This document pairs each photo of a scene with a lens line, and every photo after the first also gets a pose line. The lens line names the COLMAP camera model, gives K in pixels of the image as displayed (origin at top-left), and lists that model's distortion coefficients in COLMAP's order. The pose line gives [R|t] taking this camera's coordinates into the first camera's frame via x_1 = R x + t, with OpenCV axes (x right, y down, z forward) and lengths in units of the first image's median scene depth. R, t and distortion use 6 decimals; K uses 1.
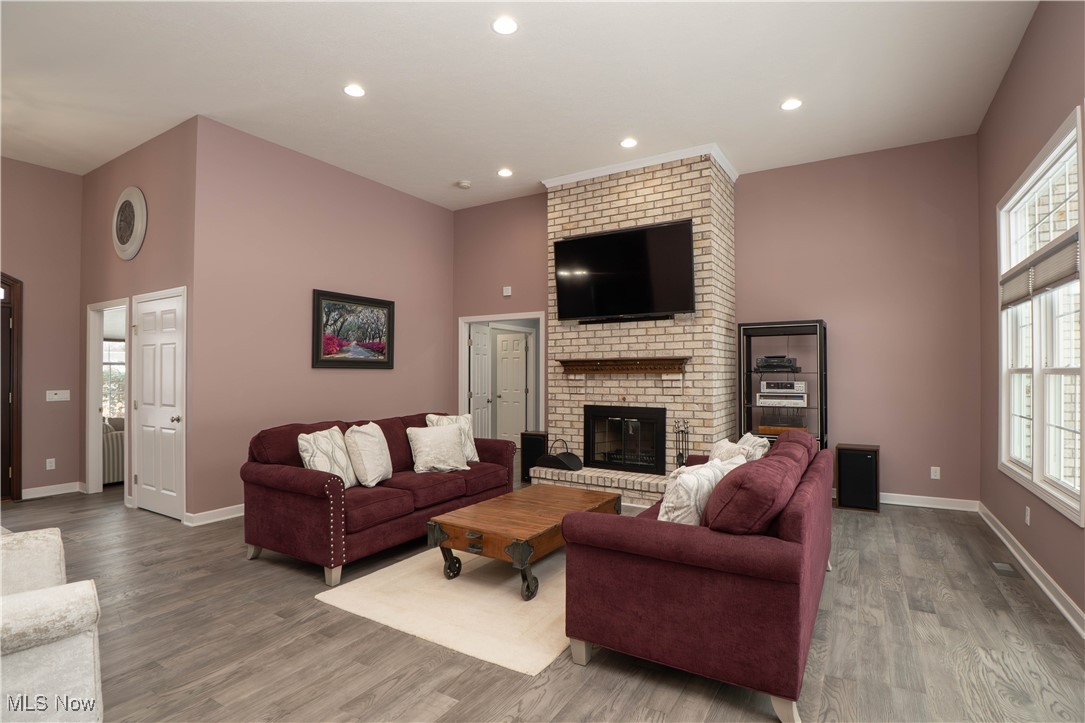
lens RADIAL K [[529.8, 0, 534.9], [0, 529.8, 368.6], [0, 0, 1]] dist [-0.040824, 0.005830]
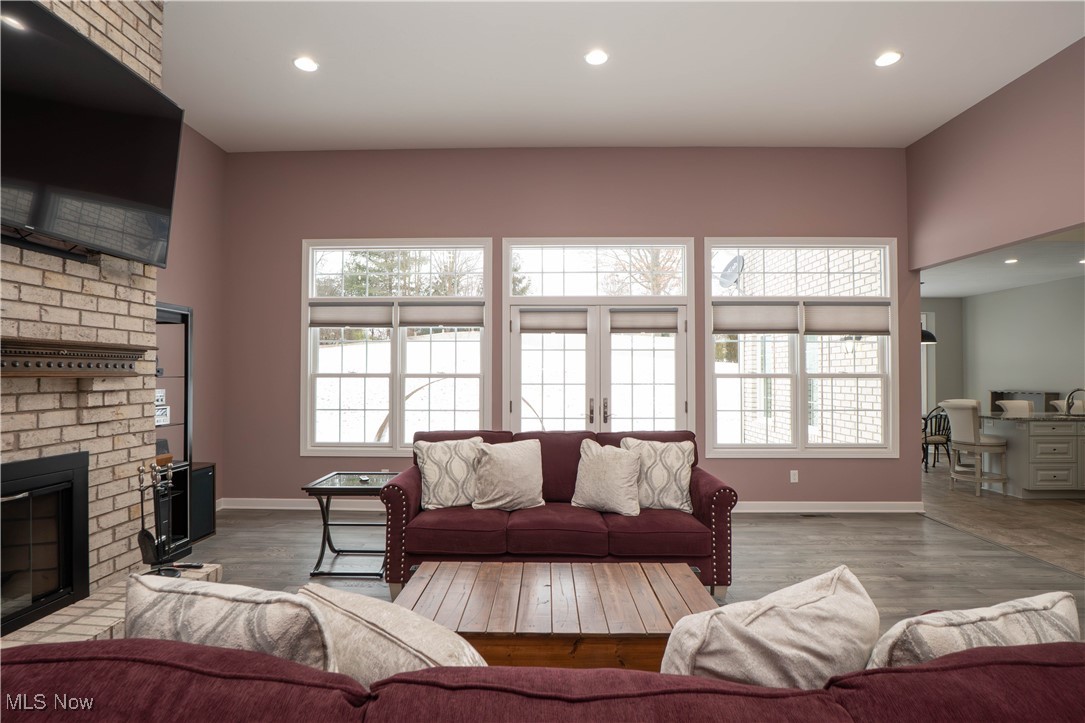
lens RADIAL K [[529.8, 0, 532.0], [0, 529.8, 367.5], [0, 0, 1]] dist [-0.040824, 0.005830]
pose [[-0.499615, 0.014475, 0.866127, -0.338896], [-0.009879, 0.999700, -0.022406, 0.006160], [-0.866191, -0.019751, -0.499322, 0.868612]]
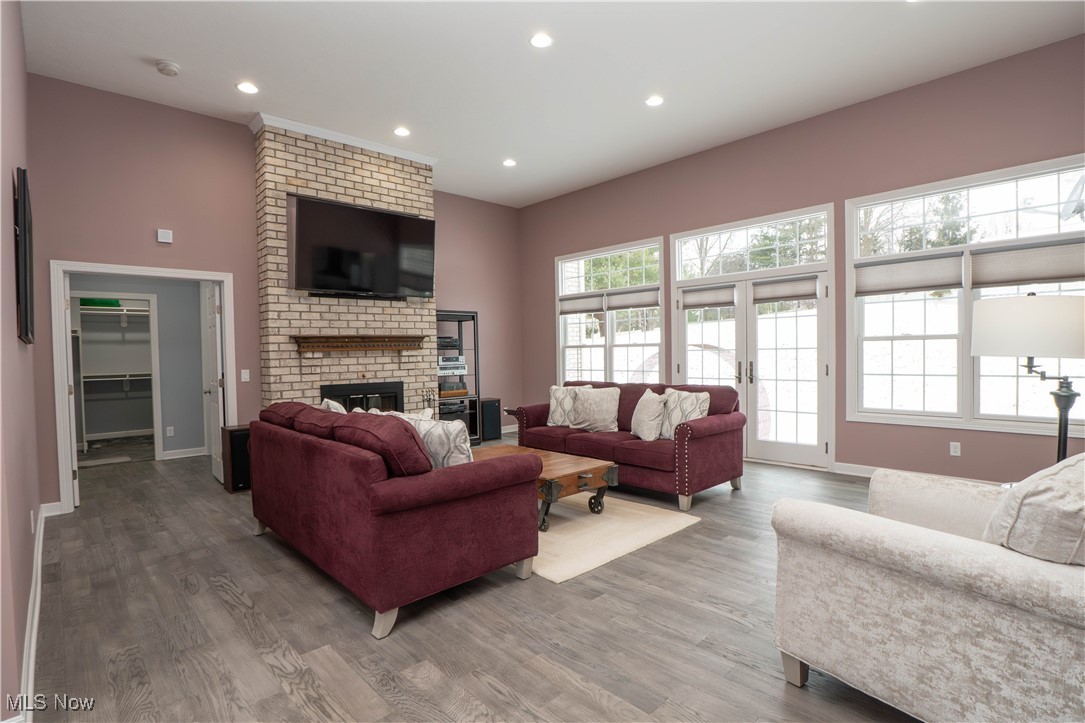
lens RADIAL K [[529.8, 0, 526.5], [0, 529.8, 365.1], [0, 0, 1]] dist [-0.040824, 0.005830]
pose [[0.277642, -0.026438, 0.960321, -0.727094], [0.008286, 0.999650, 0.025125, 0.014491], [-0.960649, 0.000981, 0.277764, 0.434541]]
